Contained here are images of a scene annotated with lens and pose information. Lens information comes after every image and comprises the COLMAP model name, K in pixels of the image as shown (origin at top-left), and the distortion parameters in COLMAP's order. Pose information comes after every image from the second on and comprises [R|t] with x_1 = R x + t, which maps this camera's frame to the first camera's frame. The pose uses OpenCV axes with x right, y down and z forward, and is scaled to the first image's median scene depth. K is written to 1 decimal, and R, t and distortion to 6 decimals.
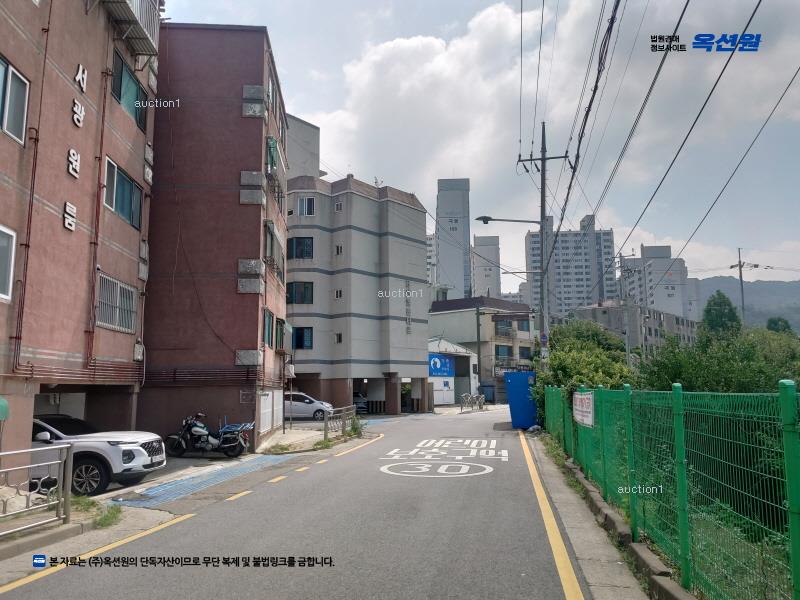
lens RADIAL K [[598.2, 0, 403.1], [0, 598.2, 295.2], [0, 0, 1]] dist [0.070179, -0.098262]
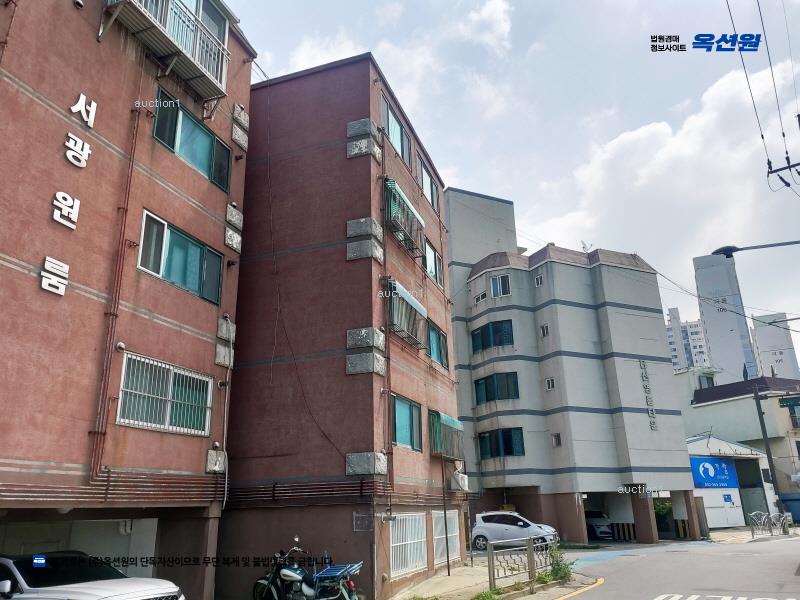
lens RADIAL K [[598.2, 0, 403.1], [0, 598.2, 295.2], [0, 0, 1]] dist [0.070179, -0.098262]
pose [[0.910146, -0.148774, -0.386652, 0.058100], [0.076582, 0.977629, -0.195899, 0.032494], [0.407147, 0.148686, 0.901179, 0.217401]]
